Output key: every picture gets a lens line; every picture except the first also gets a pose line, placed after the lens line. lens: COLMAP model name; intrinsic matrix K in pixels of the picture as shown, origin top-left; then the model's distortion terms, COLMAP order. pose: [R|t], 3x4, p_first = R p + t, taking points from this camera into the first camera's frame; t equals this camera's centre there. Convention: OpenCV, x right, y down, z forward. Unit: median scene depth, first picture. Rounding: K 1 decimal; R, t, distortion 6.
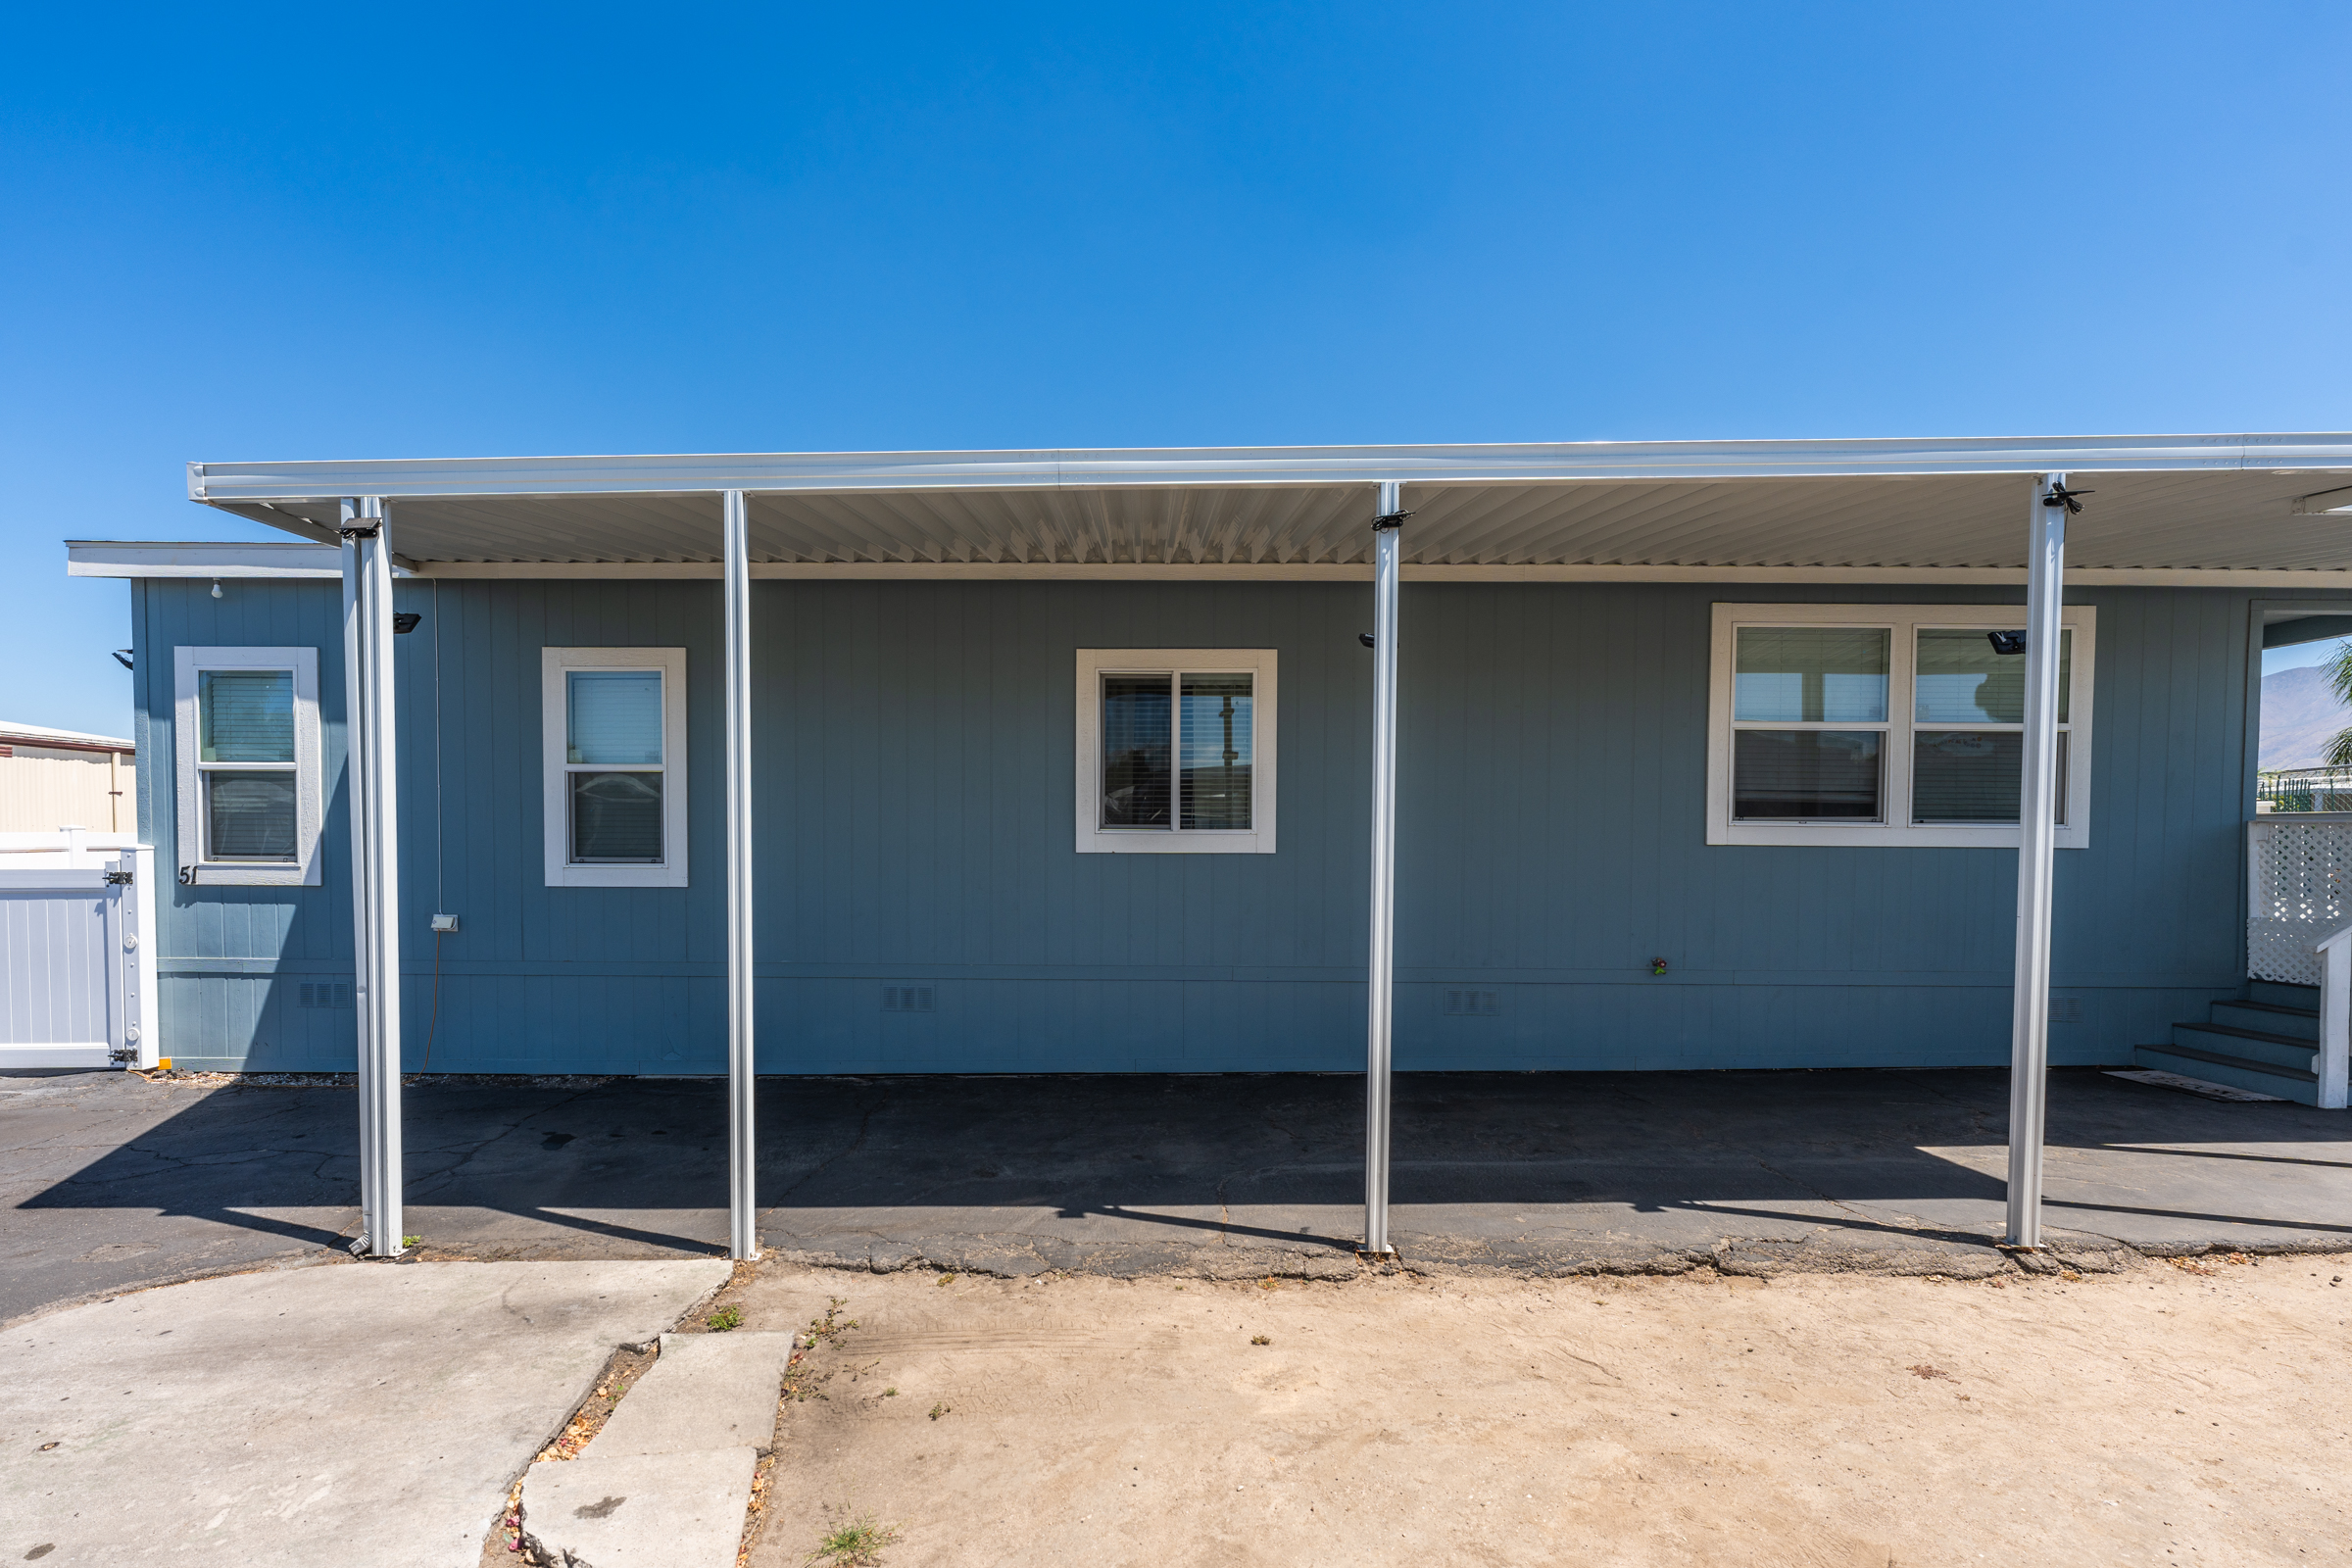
lens RADIAL K [[1022.1, 0, 1158.5], [0, 1022.1, 868.2], [0, 0, 1]] dist [0.002314, 0.000134]
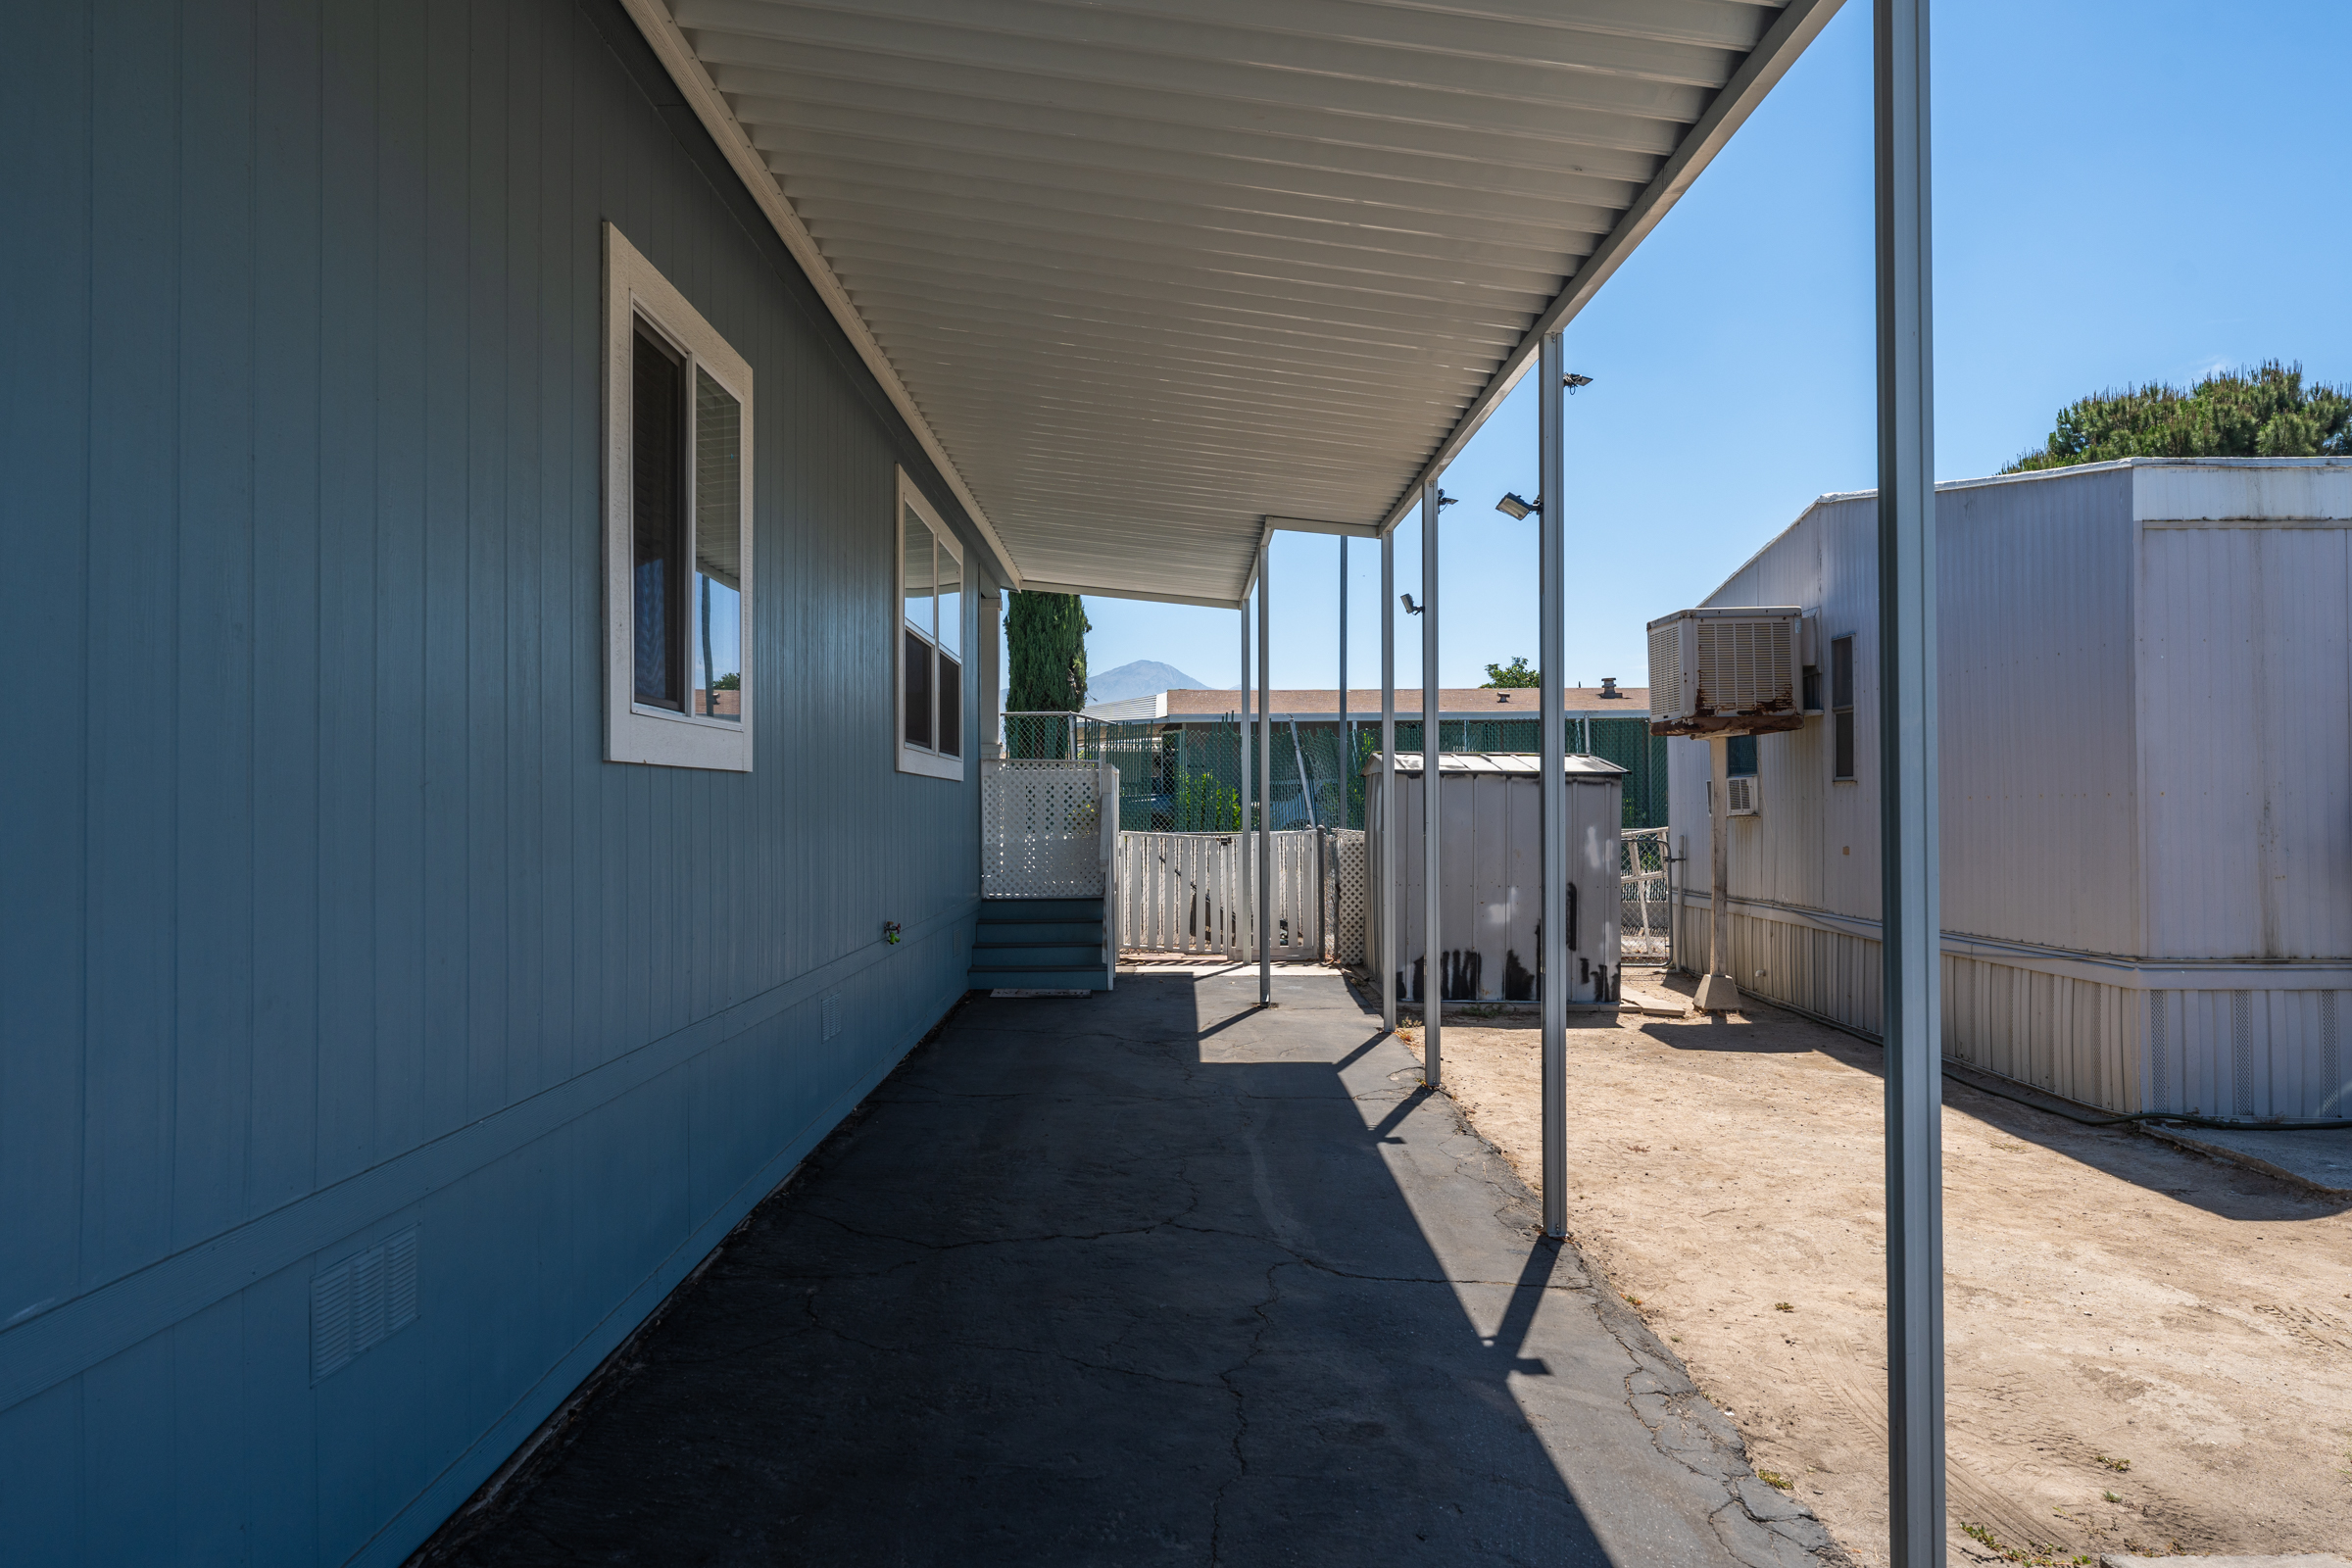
lens RADIAL K [[1556.8, 0, 1176.4], [0, 1556.8, 787.8], [0, 0, 1]] dist [0.010161, 0.002040]
pose [[-0.013830, 0.009055, 0.999863, -0.654056], [0.032833, 0.999424, -0.008597, 0.006383], [-0.999365, 0.032709, -0.014119, 0.806737]]
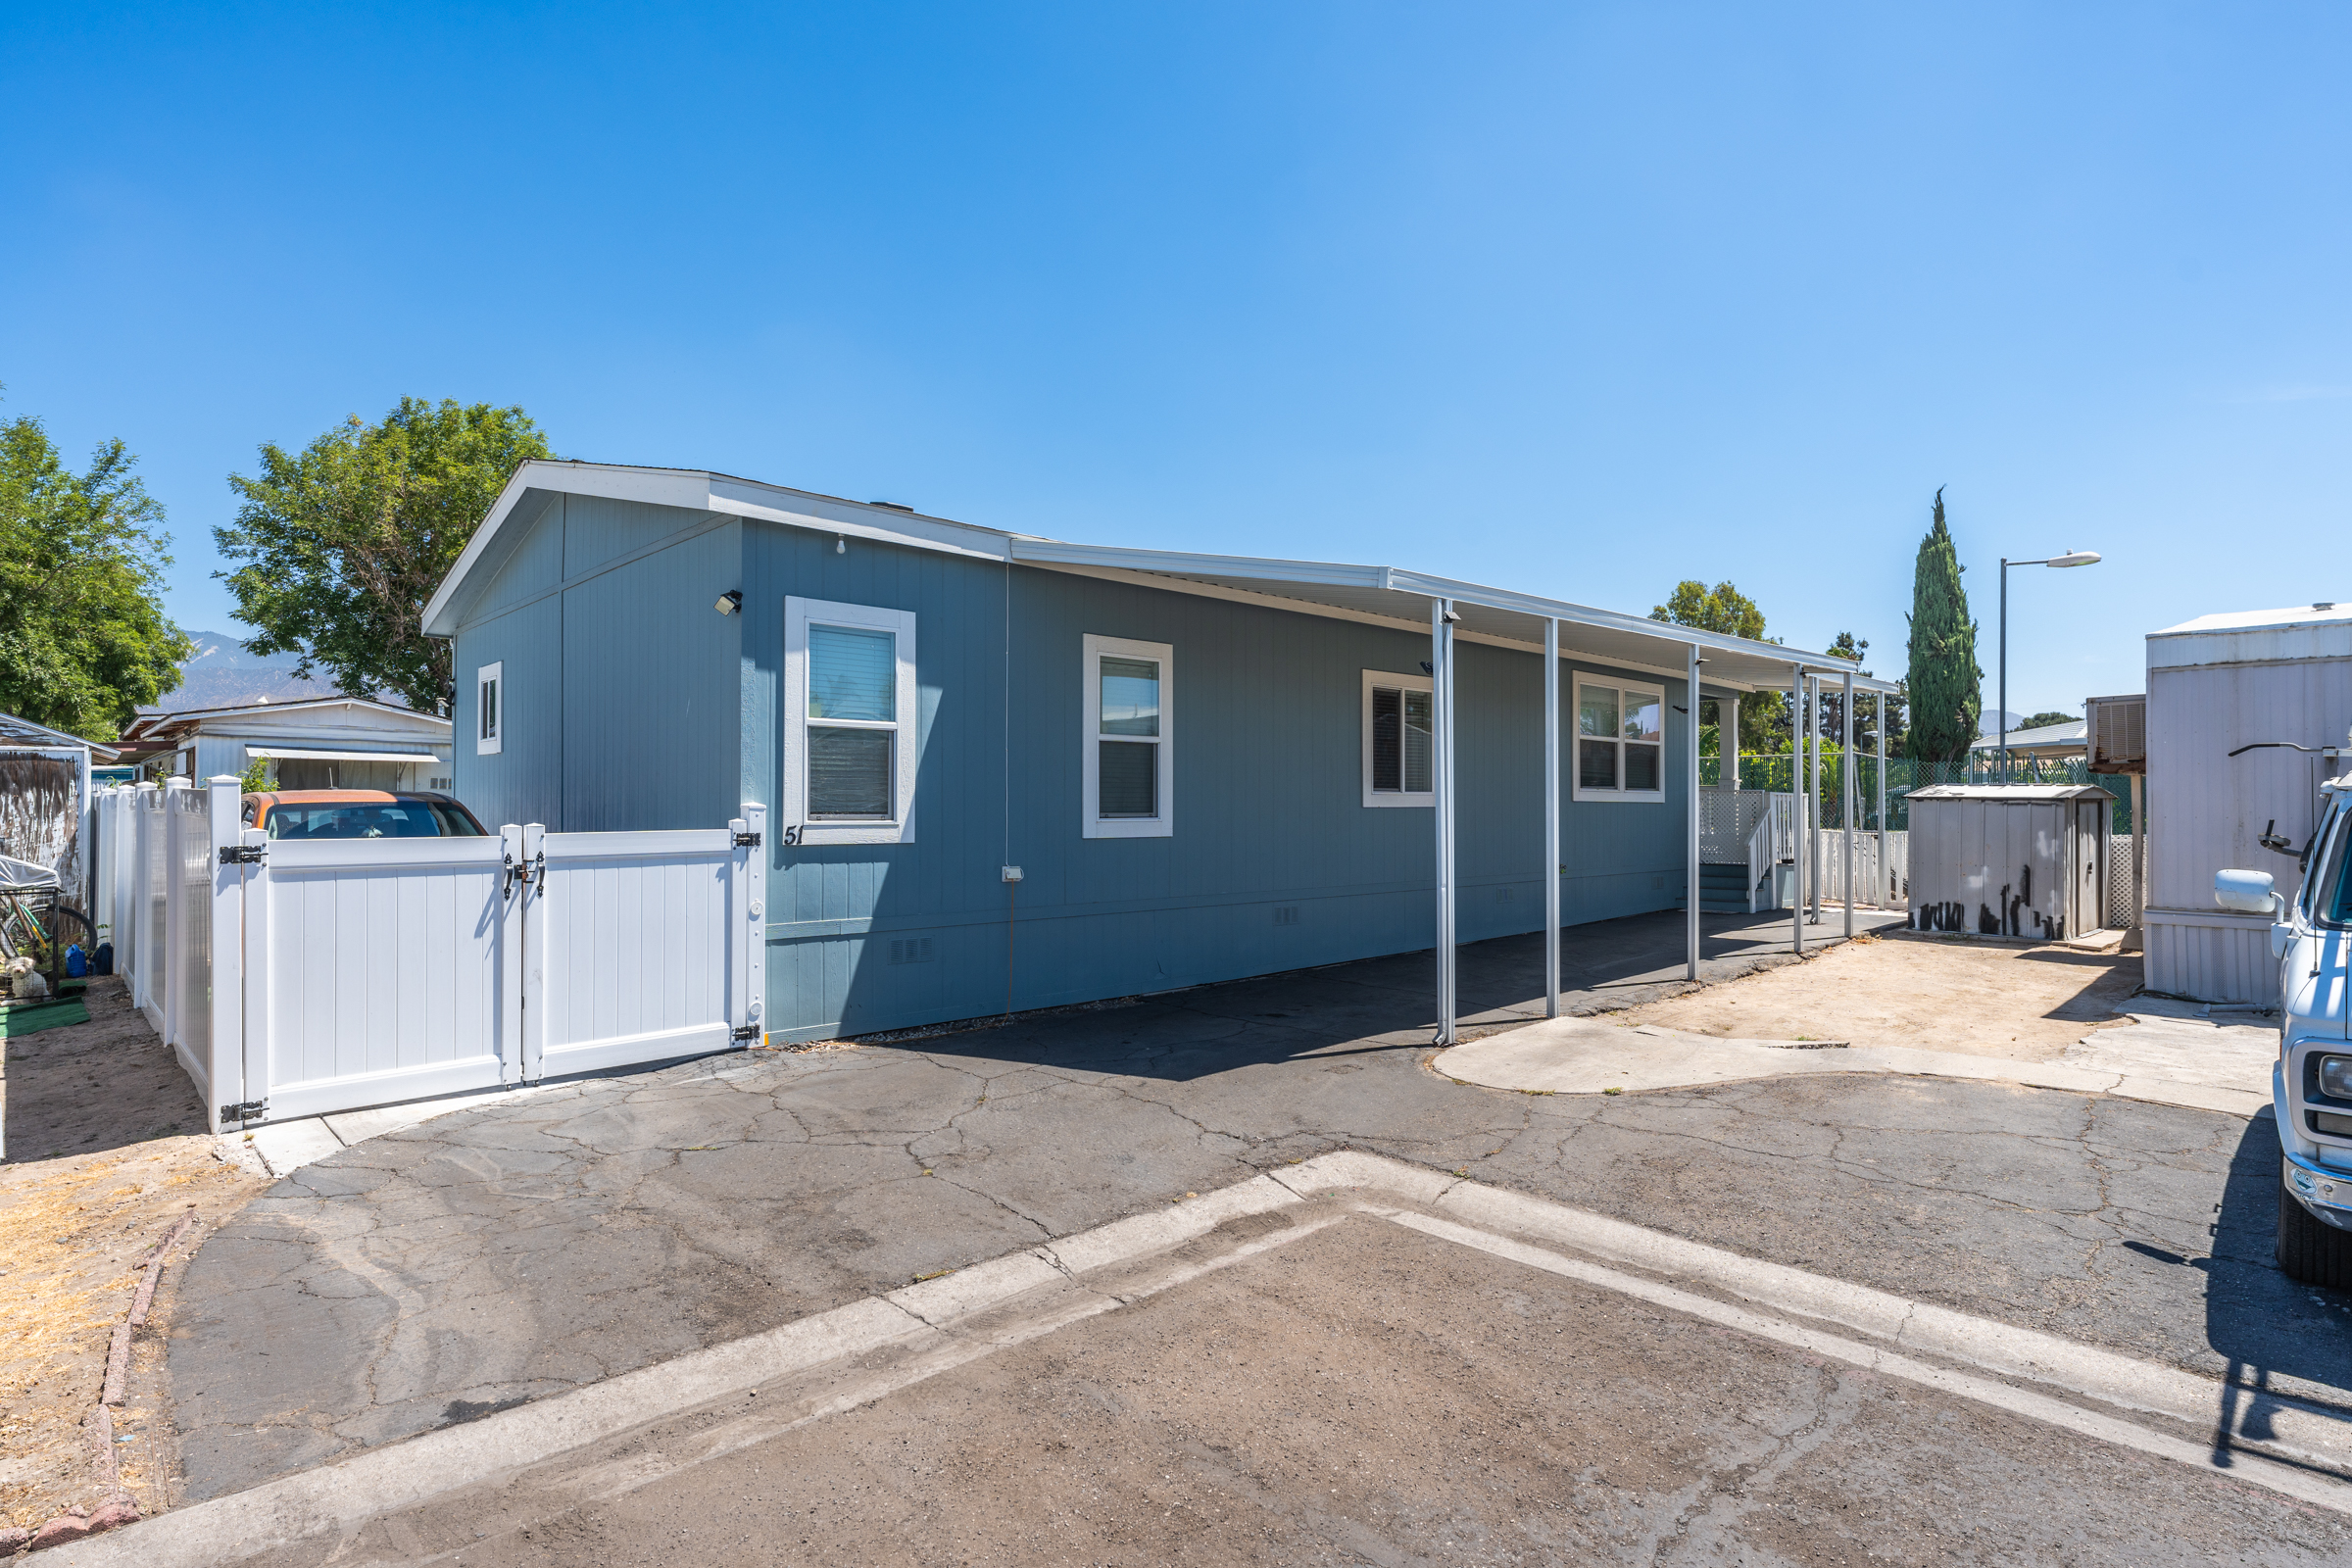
lens RADIAL K [[1206.7, 0, 1174.6], [0, 1206.7, 788.9], [0, 0, 1]] dist [0.001879, 0.000013]
pose [[0.718449, 0.006039, 0.695553, -1.475539], [0.022976, 0.999211, -0.032407, 0.008189], [-0.695200, 0.039263, 0.717743, -0.050365]]
